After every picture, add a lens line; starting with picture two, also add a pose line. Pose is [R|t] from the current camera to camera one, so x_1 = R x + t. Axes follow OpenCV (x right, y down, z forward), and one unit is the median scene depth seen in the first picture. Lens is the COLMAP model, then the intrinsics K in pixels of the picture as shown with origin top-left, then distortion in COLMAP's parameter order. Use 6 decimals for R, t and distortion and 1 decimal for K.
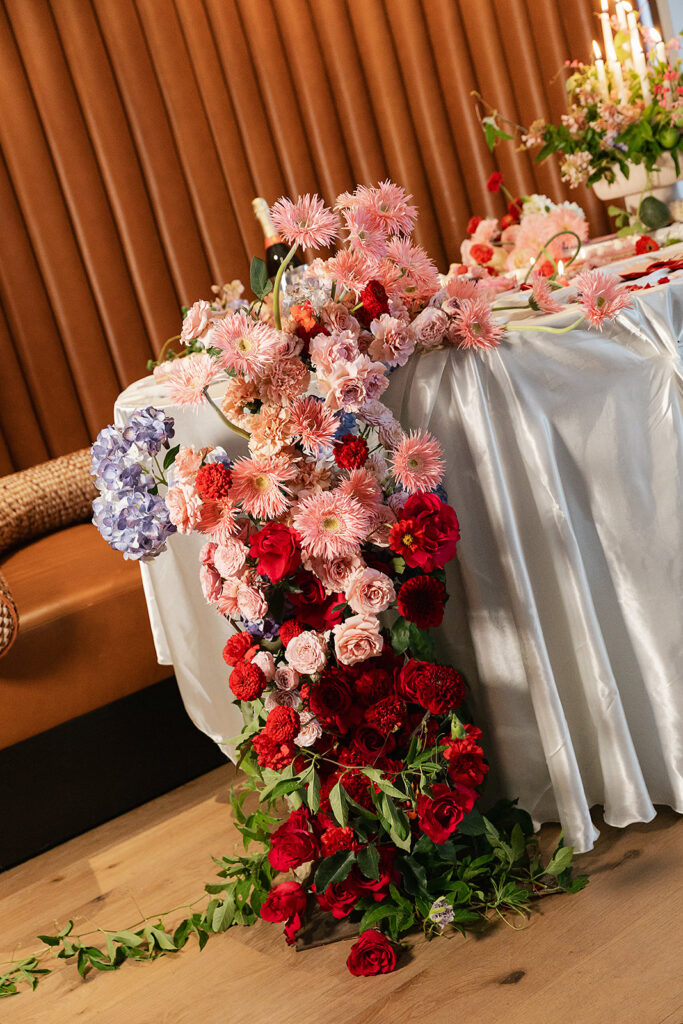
lens RADIAL K [[1337.4, 0, 378.4], [0, 1337.4, 513.3], [0, 0, 1]] dist [0.004242, 0.024062]
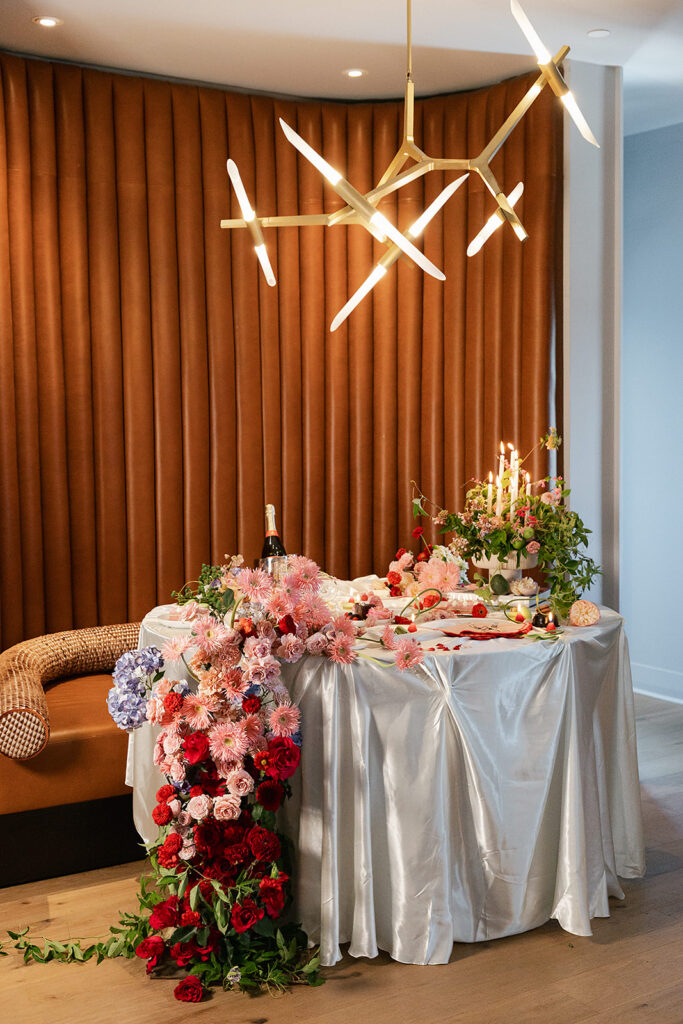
lens RADIAL K [[1163.4, 0, 341.5], [0, 1163.4, 512.0], [0, 0, 1]] dist [0.013689, 0.003309]
pose [[0.967408, 0.246576, -0.057640, 0.116524], [-0.252146, 0.958983, -0.129512, -0.114165], [0.023341, 0.139825, 0.989901, -0.560884]]
